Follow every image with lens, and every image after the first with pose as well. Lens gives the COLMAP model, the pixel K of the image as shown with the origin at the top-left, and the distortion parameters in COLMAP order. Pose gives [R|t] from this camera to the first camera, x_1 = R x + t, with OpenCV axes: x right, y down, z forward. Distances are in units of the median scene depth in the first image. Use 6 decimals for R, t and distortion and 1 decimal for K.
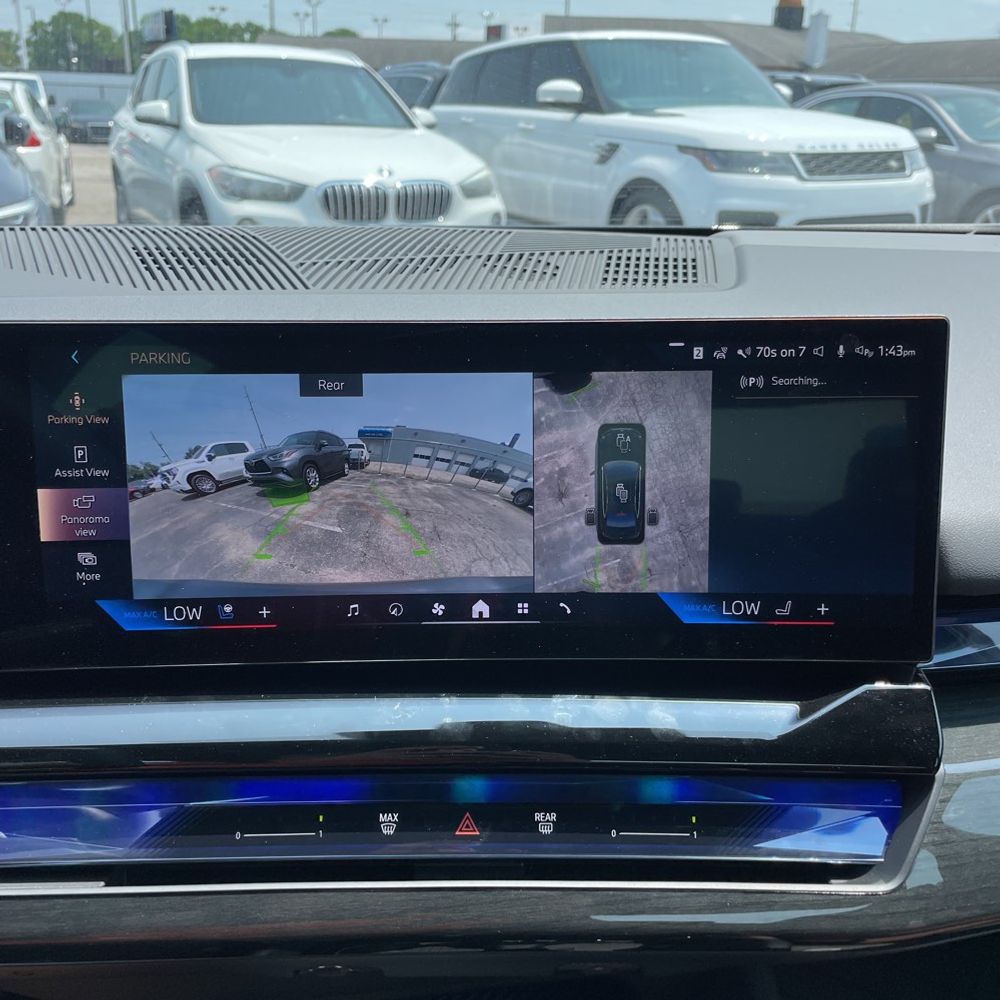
lens RADIAL K [[1030.5, 0, 520.0], [0, 1030.5, 480.9], [0, 0, 1]] dist [0.112918, -0.195806]
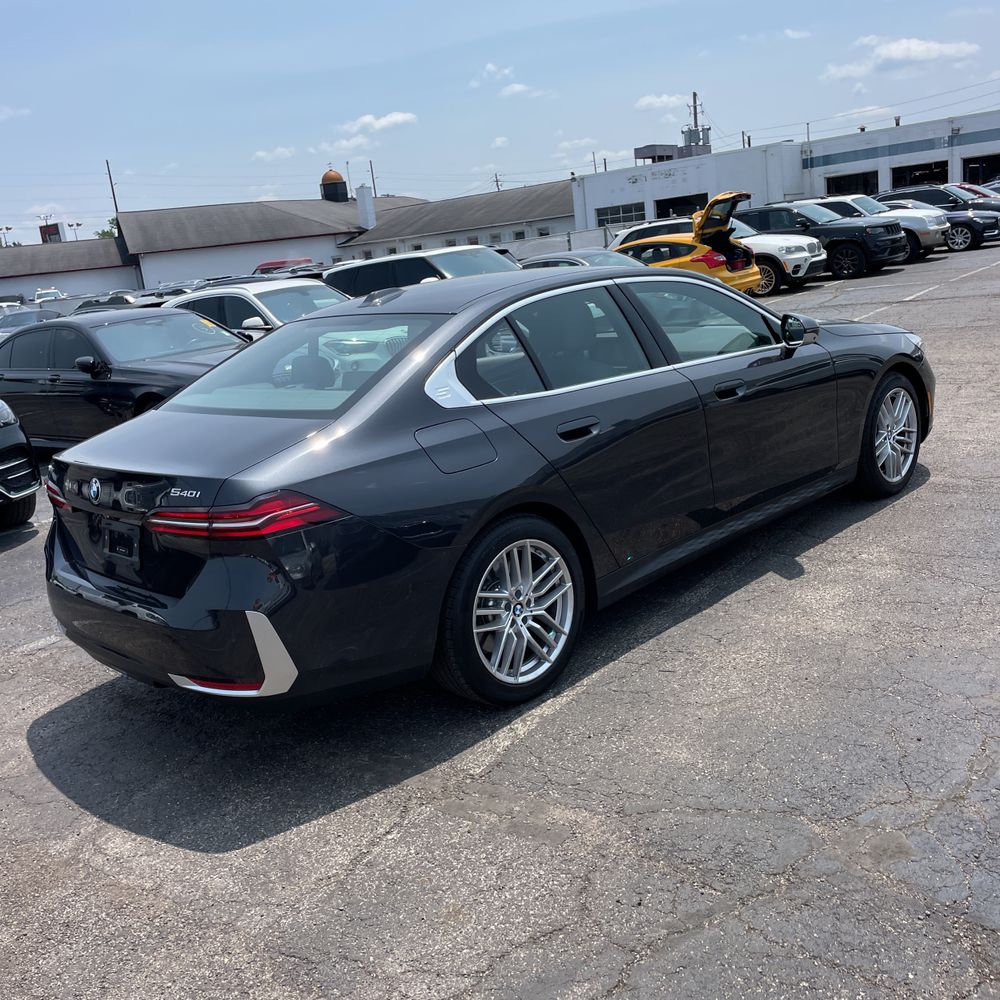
lens RADIAL K [[993.9, 0, 500.1], [0, 993.9, 479.0], [0, 0, 1]] dist [0.104093, -0.150823]
pose [[0.910672, -0.214007, 0.353380, -0.996832], [0.259418, 0.961930, -0.085984, 0.299259], [-0.321525, 0.169977, 0.931520, -1.230045]]
